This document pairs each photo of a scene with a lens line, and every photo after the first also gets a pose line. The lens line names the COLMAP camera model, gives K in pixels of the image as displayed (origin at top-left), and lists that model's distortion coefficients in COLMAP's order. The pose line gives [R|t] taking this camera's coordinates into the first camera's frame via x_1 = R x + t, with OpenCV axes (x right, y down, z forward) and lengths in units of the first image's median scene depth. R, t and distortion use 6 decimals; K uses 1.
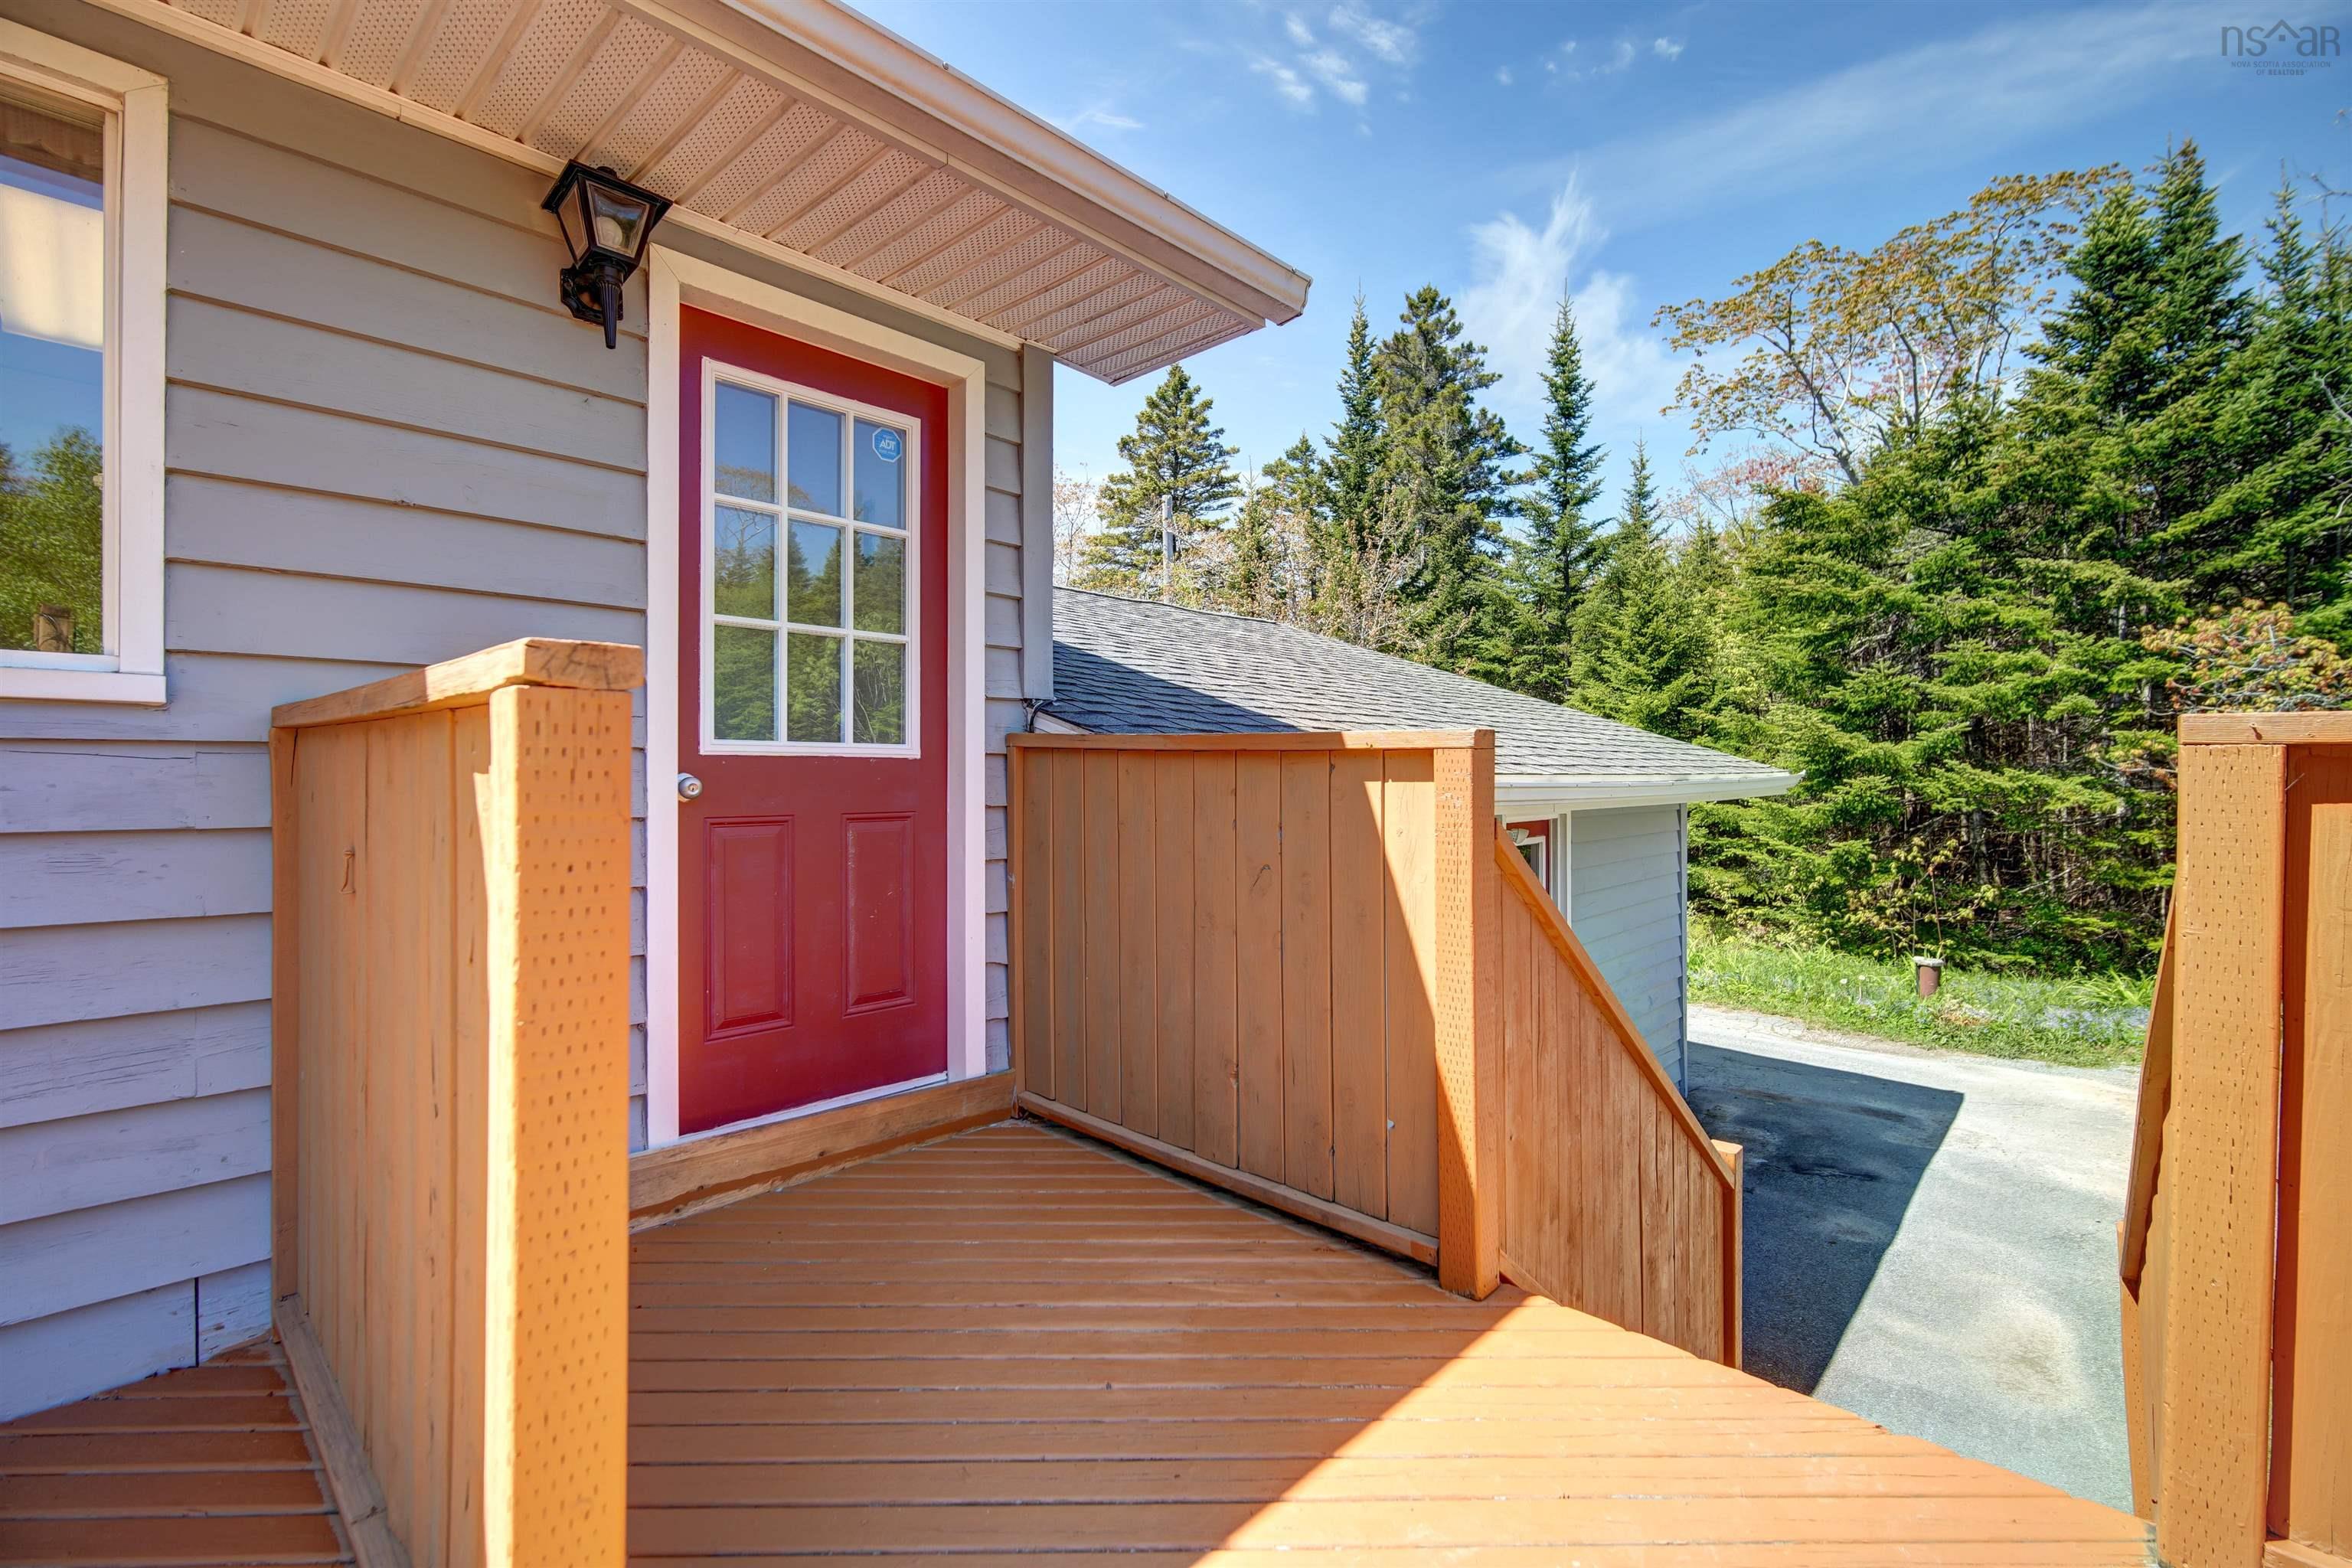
lens RADIAL K [[1021.2, 0, 1174.8], [0, 1021.2, 791.1], [0, 0, 1]] dist [-0.004869, 0.000112]
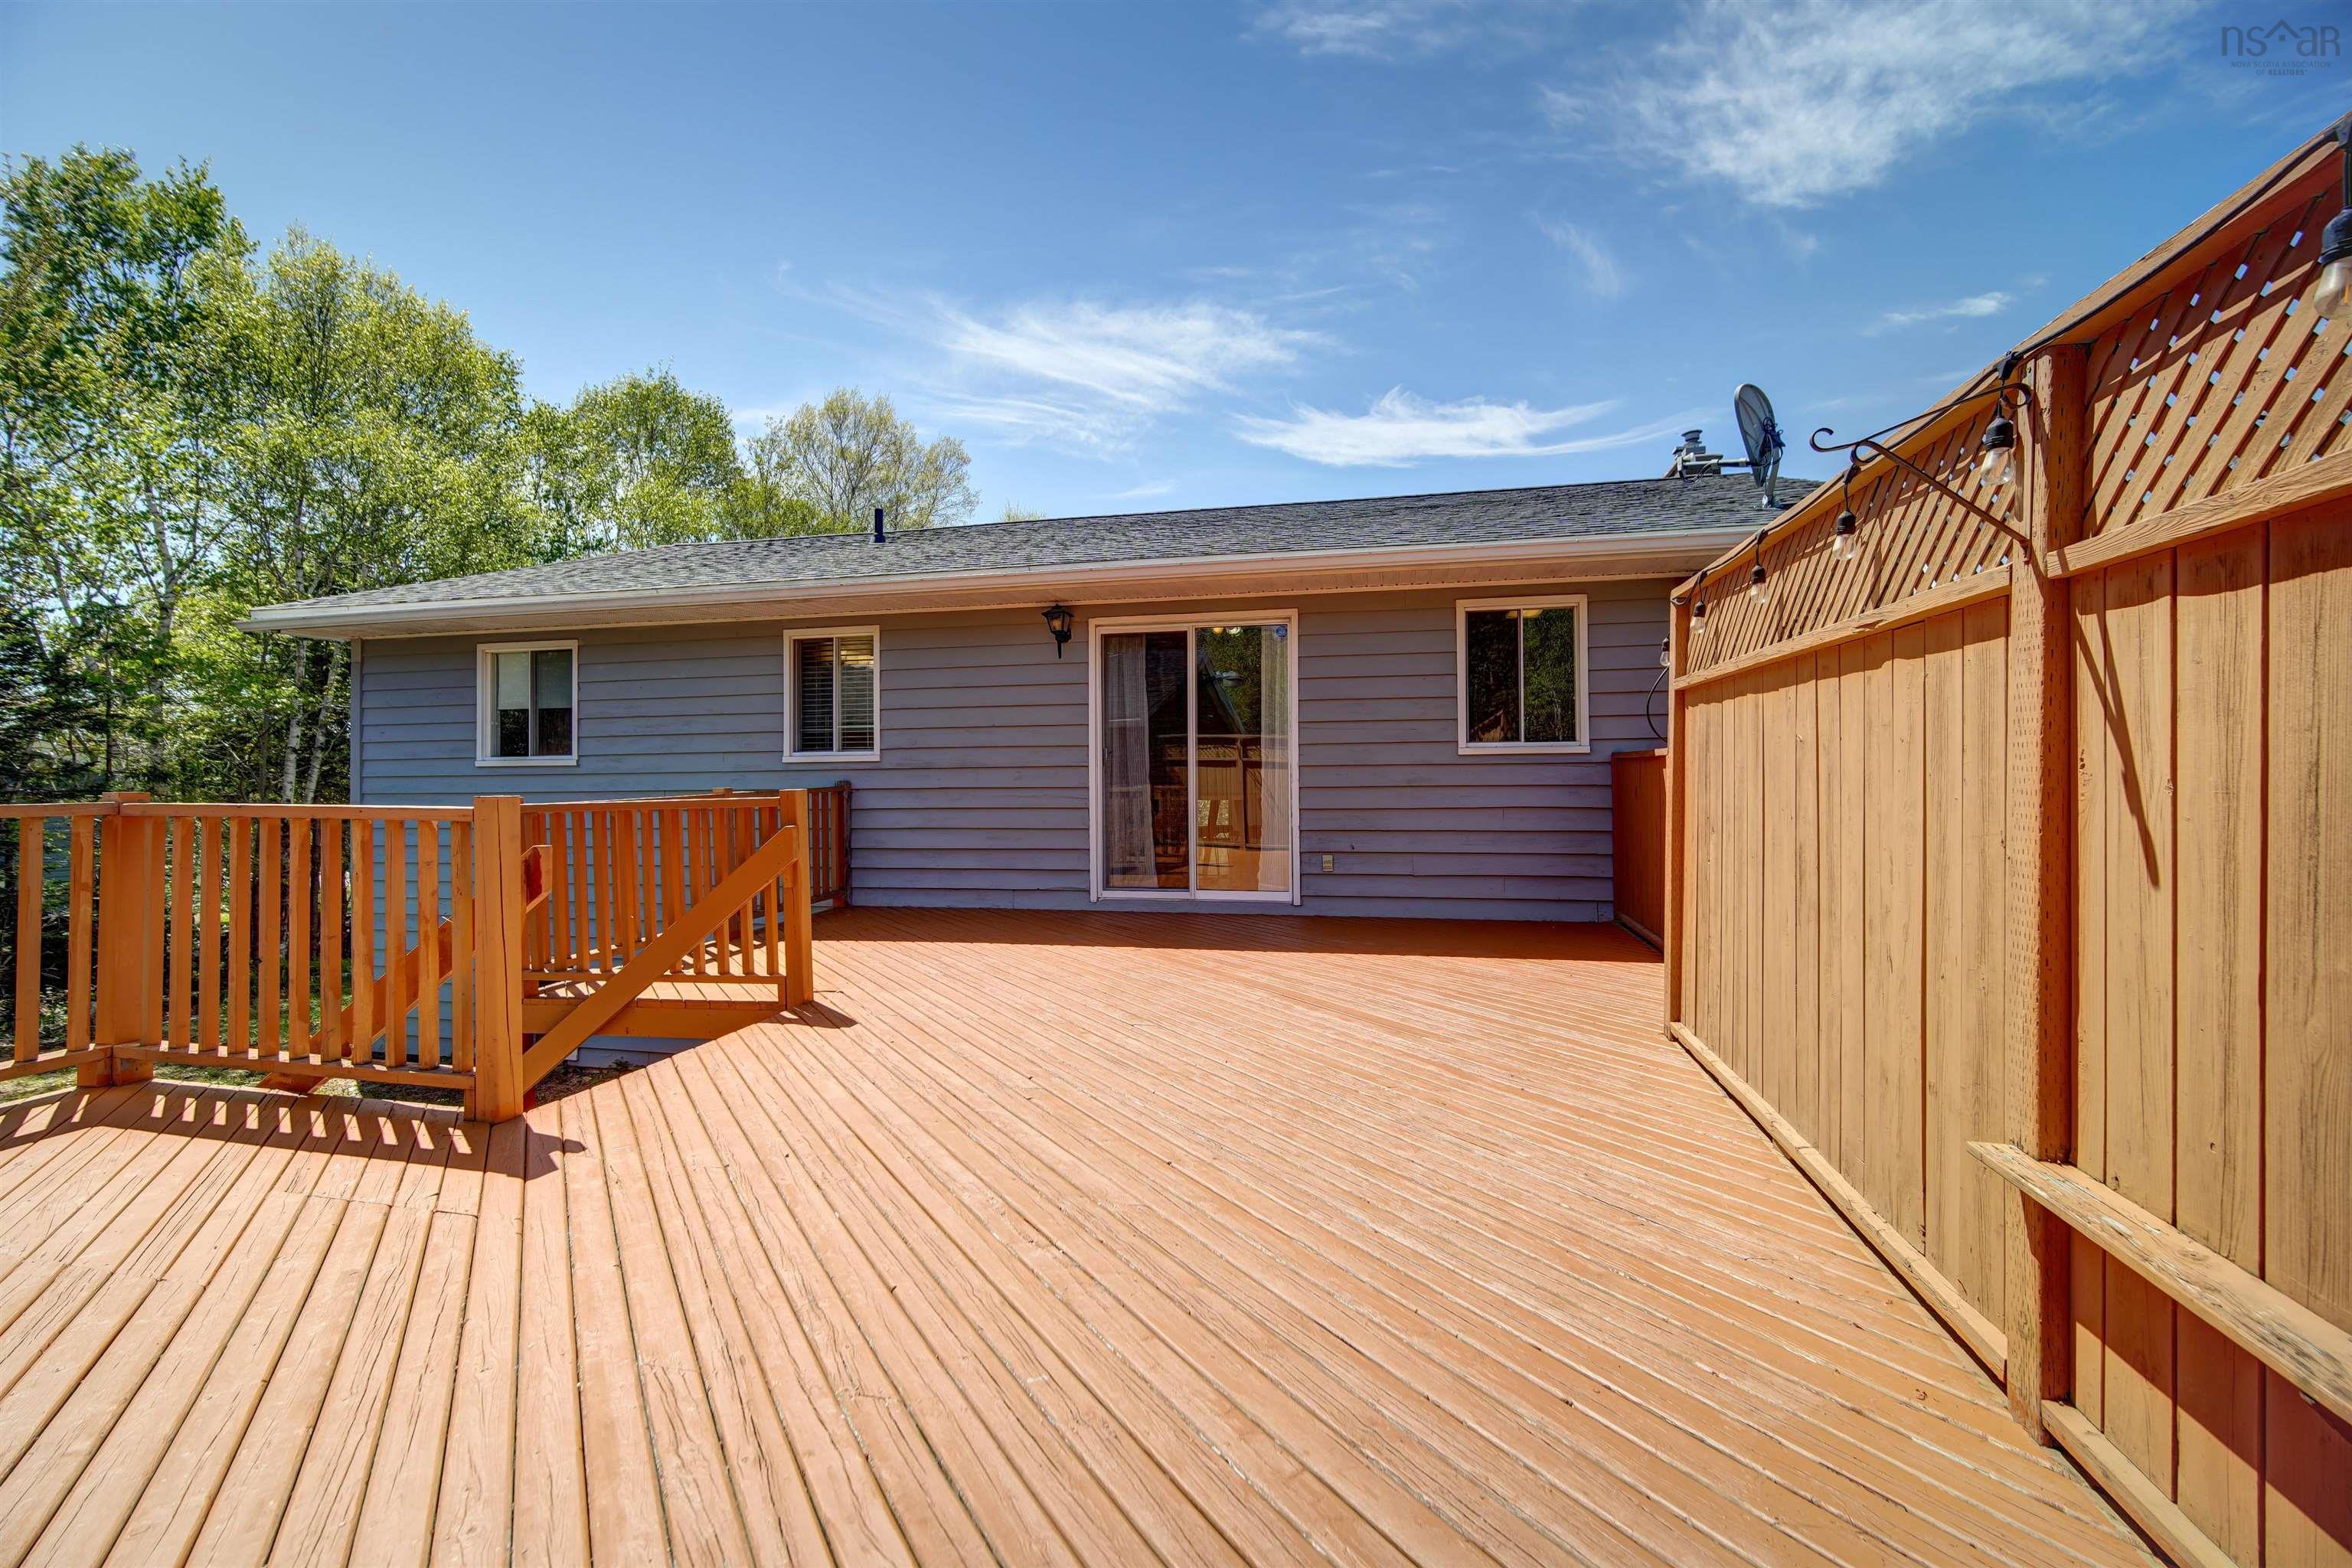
lens RADIAL K [[1021.2, 0, 1181.6], [0, 1021.2, 799.3], [0, 0, 1]] dist [-0.004869, 0.000112]
pose [[0.510481, -0.004567, -0.859877, 1.599226], [0.014483, 0.999890, 0.003288, 0.056221], [0.859767, -0.014132, 0.510491, -2.384128]]
